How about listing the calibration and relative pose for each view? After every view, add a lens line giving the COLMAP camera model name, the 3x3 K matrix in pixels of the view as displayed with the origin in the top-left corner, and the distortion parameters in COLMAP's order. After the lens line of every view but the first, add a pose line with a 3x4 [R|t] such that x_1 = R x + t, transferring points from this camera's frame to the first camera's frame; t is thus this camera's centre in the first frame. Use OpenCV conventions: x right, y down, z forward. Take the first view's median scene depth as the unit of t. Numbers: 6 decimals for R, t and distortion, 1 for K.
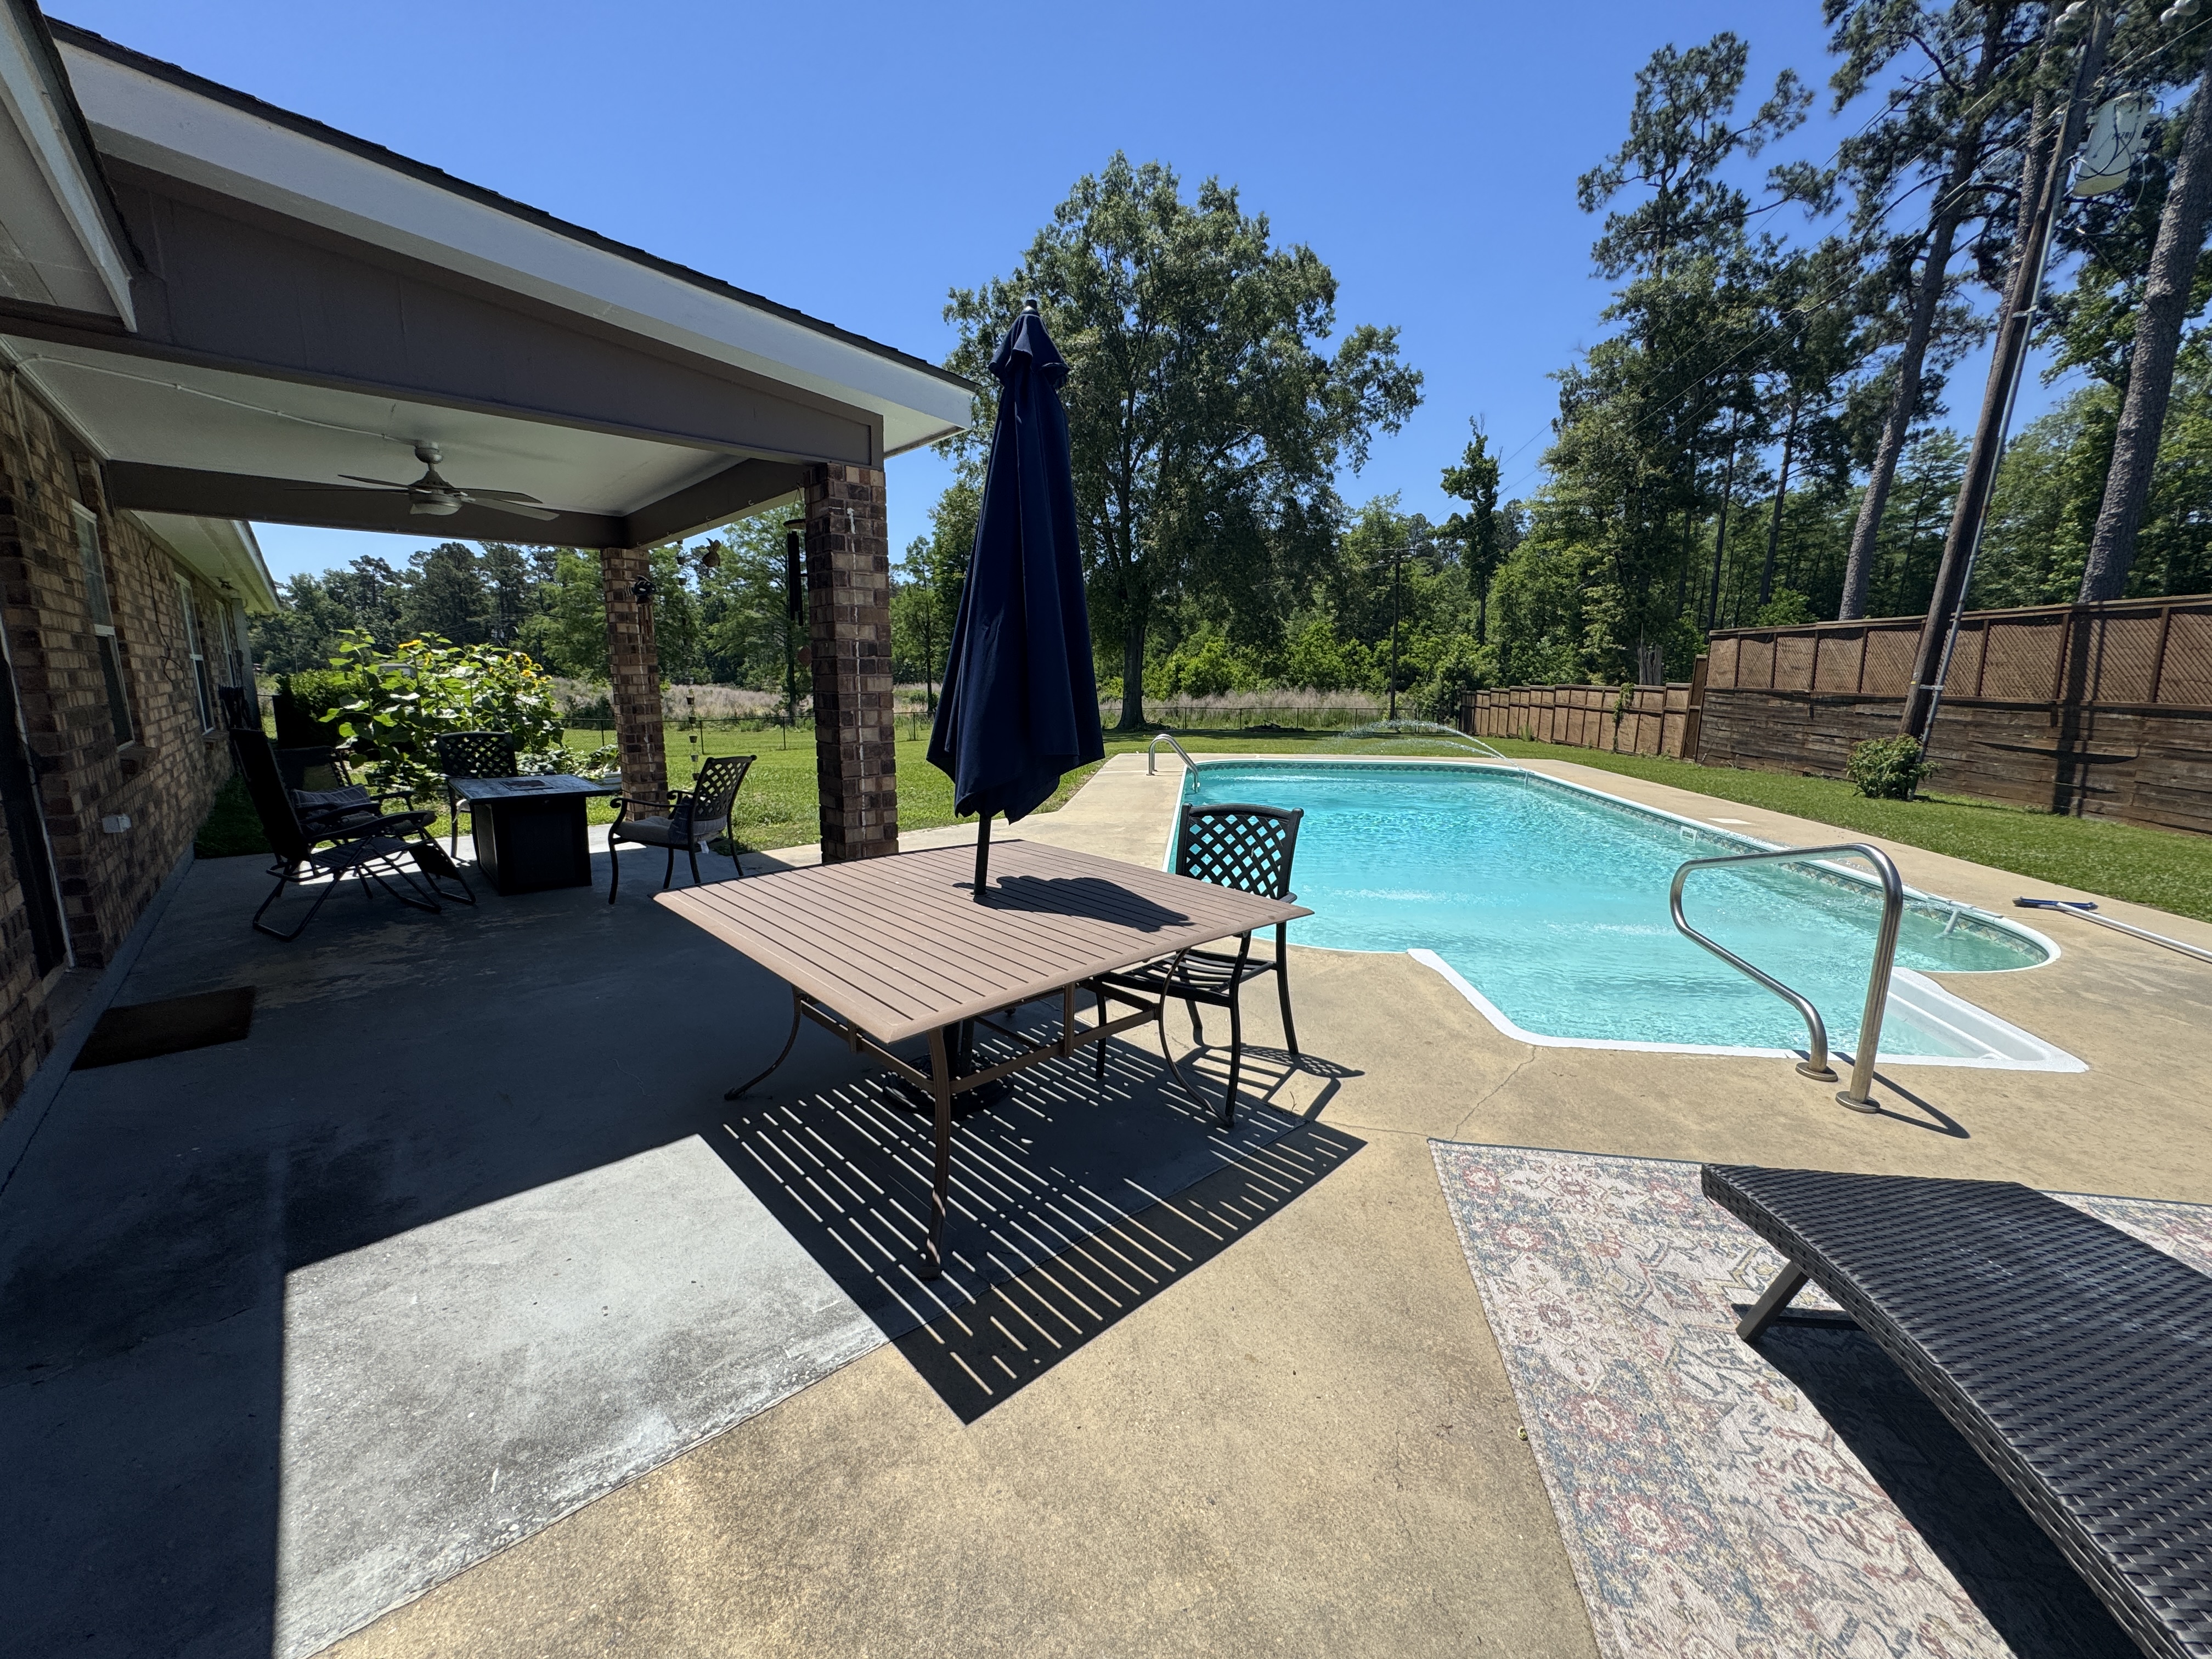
lens RADIAL K [[891.3, 0, 1106.0], [0, 891.3, 829.5], [0, 0, 1]] dist [-0.000881, 0.000036]
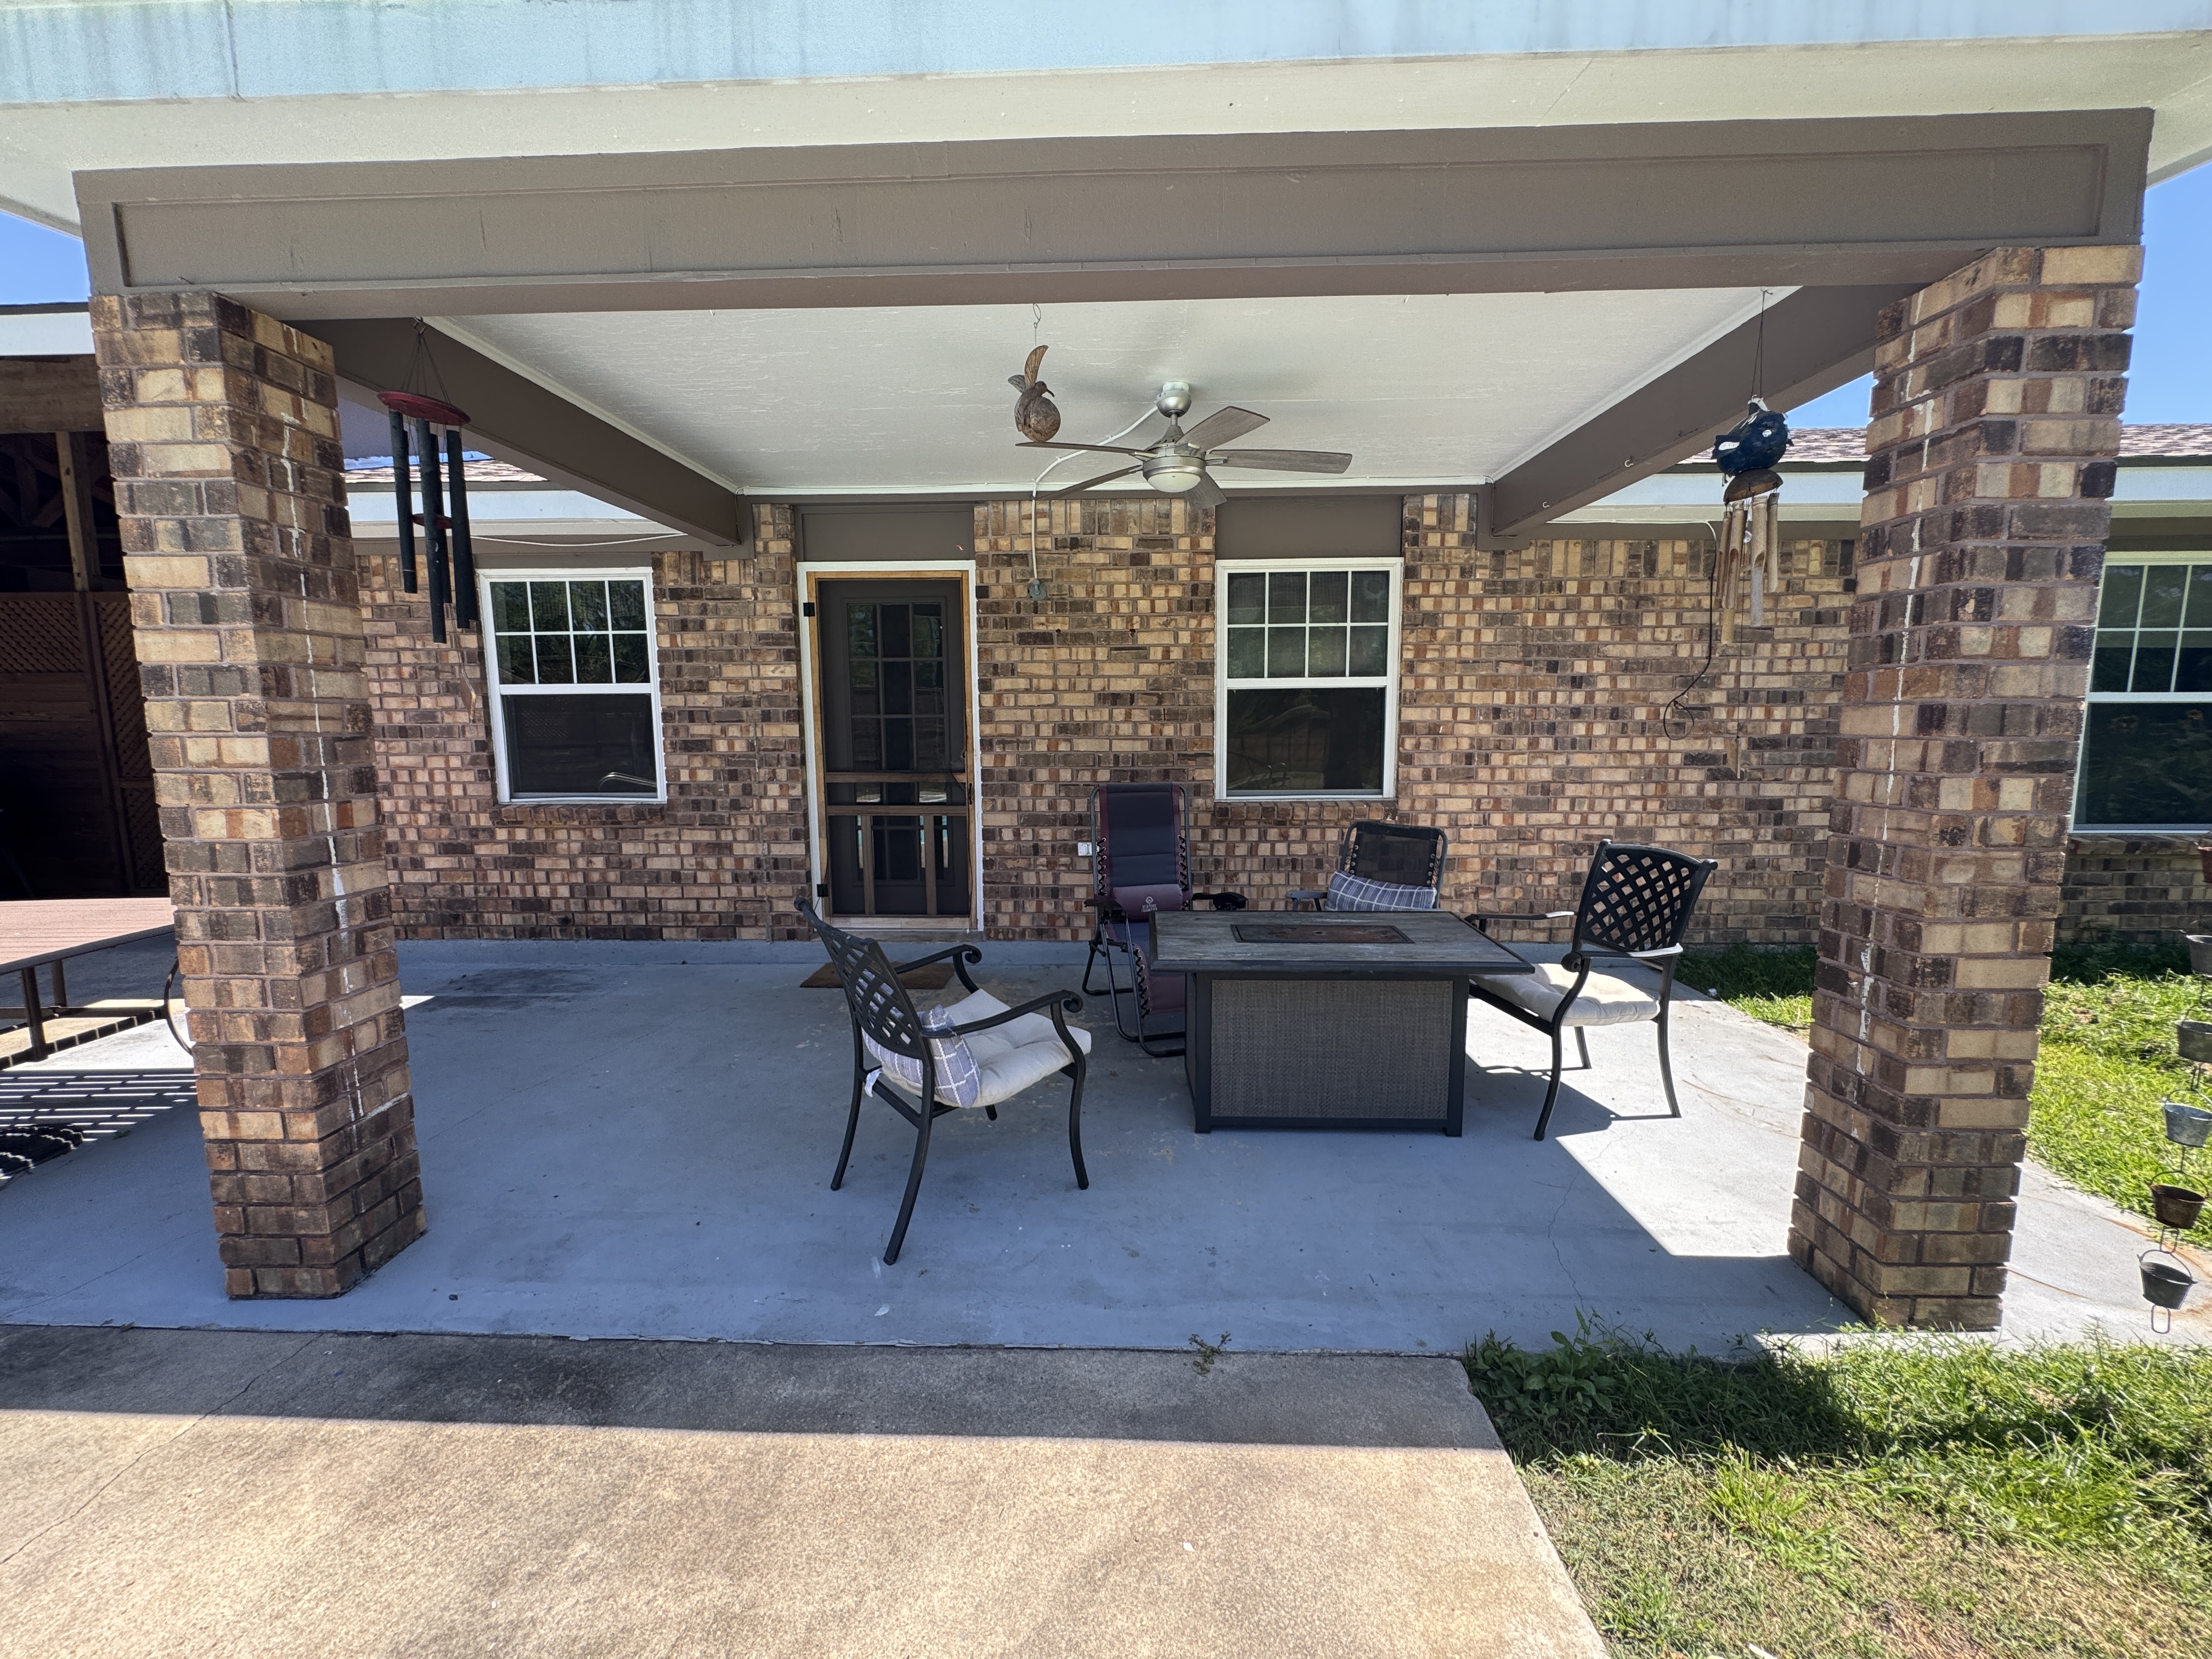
lens RADIAL K [[933.5, 0, 1106.0], [0, 933.5, 829.5], [0, 0, 1]] dist [0.000309, 0.000089]
pose [[-0.691739, 0.106932, -0.714187, -0.132424], [-0.117884, 0.958989, 0.257764, -0.183647], [0.712461, 0.262497, -0.650765, 0.975564]]
